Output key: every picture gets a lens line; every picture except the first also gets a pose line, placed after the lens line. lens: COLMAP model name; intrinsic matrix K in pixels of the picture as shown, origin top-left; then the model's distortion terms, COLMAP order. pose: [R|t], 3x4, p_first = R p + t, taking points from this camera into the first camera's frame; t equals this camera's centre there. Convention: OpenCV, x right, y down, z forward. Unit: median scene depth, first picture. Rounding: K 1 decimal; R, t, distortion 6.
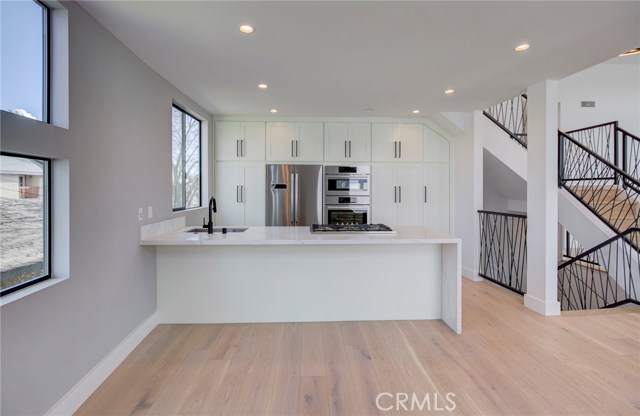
lens RADIAL K [[292.6, 0, 320.2], [0, 292.6, 190.3], [0, 0, 1]] dist [-0.001556, 0.000382]
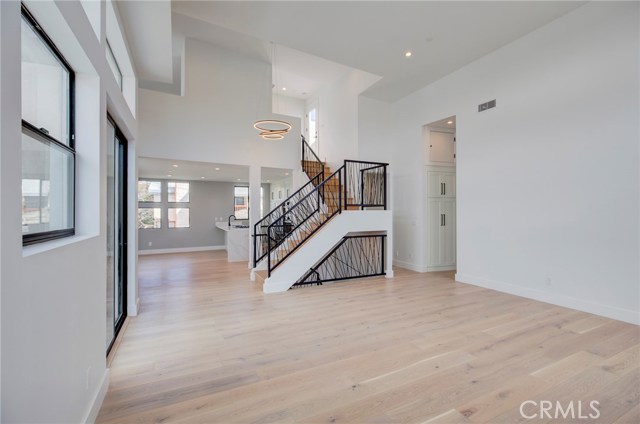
lens RADIAL K [[293.4, 0, 317.2], [0, 293.4, 211.6], [0, 0, 1]] dist [-0.000596, -0.000079]
pose [[0.391357, -0.001026, -0.920238, 2.476920], [-0.003656, 0.999990, -0.002670, -0.013316], [0.920232, 0.004409, 0.391349, 0.465150]]
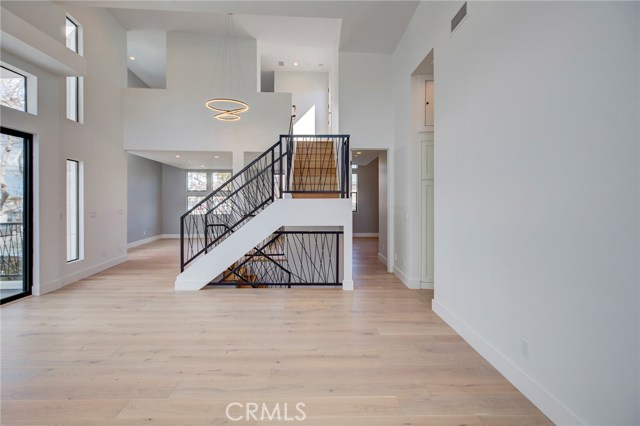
lens RADIAL K [[294.7, 0, 312.8], [0, 294.7, 200.7], [0, 0, 1]] dist [-0.002503, -0.000353]
pose [[-0.055227, 0.002566, -0.998471, 2.343250], [-0.006283, 0.999976, 0.002917, -0.019335], [0.998454, 0.006435, -0.055209, 1.368886]]
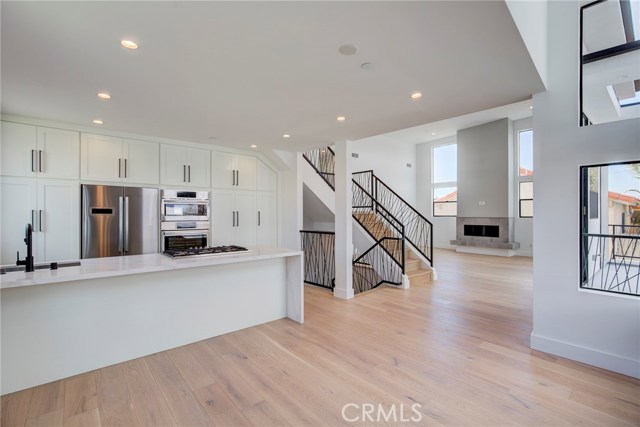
lens RADIAL K [[292.8, 0, 320.0], [0, 292.8, 213.5], [0, 0, 1]] dist [0.000910, 0.000270]
pose [[0.788550, -0.001020, 0.614970, -0.192986], [0.004617, 0.999980, -0.004262, 0.000532], [-0.614953, 0.006200, 0.788539, -0.067757]]
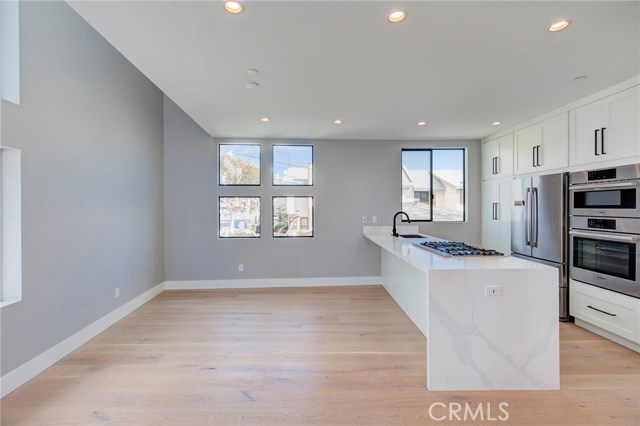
lens RADIAL K [[293.4, 0, 317.2], [0, 293.4, 212.6], [0, 0, 1]] dist [-0.000596, -0.000079]
pose [[-0.037649, 0.014877, -0.999180, 0.894048], [-0.001629, 0.999887, 0.014948, 0.002224], [0.999290, 0.002190, -0.037621, 0.512054]]
